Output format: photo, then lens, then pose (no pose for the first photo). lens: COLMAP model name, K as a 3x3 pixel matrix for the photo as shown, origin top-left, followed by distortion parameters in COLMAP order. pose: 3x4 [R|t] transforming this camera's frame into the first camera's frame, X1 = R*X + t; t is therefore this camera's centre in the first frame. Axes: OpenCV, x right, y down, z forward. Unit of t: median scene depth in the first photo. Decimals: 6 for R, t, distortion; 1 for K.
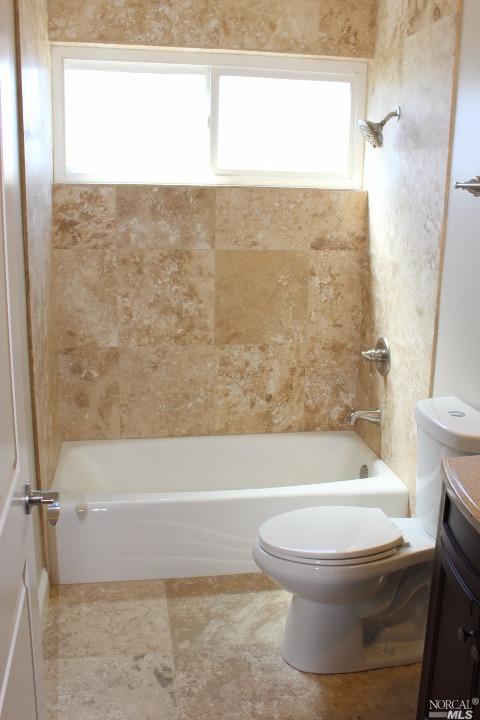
lens RADIAL K [[709.1, 0, 210.6], [0, 709.1, 351.2], [0, 0, 1]] dist [-0.096133, 0.000000]
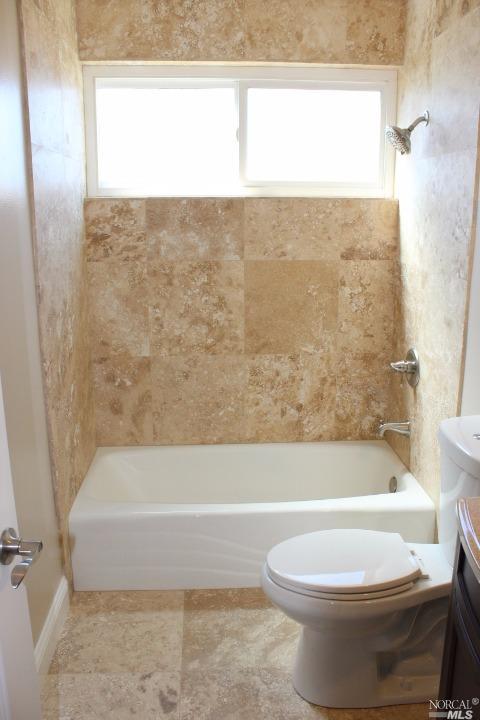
lens RADIAL K [[621.3, 0, 212.9], [0, 621.3, 353.5], [0, 0, 1]] dist [-0.150608, 0.108800]
pose [[0.994152, 0.003354, -0.107940, 0.058242], [-0.002694, 0.999977, 0.006267, -0.016776], [0.107958, -0.005939, 0.994138, 0.121161]]
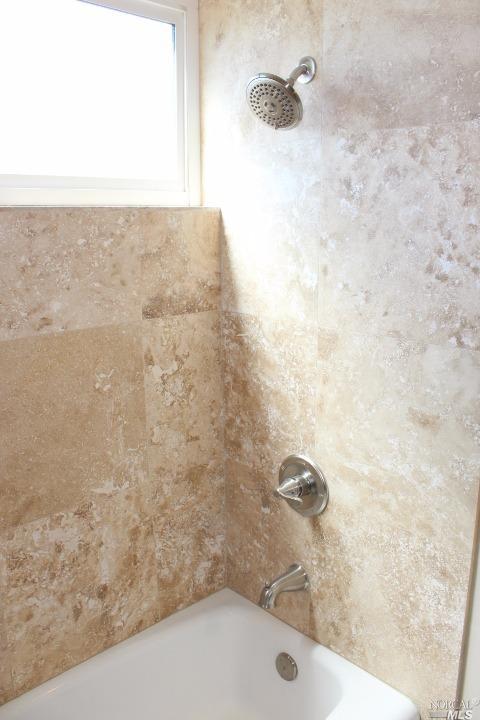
lens RADIAL K [[621.3, 0, 238.3], [0, 621.3, 355.0], [0, 0, 1]] dist [-0.150608, 0.108800]
pose [[0.807344, -0.149617, 0.570798, -0.079225], [0.150719, 0.987521, 0.045669, -0.130563], [-0.570508, 0.049160, 0.819820, 0.581108]]
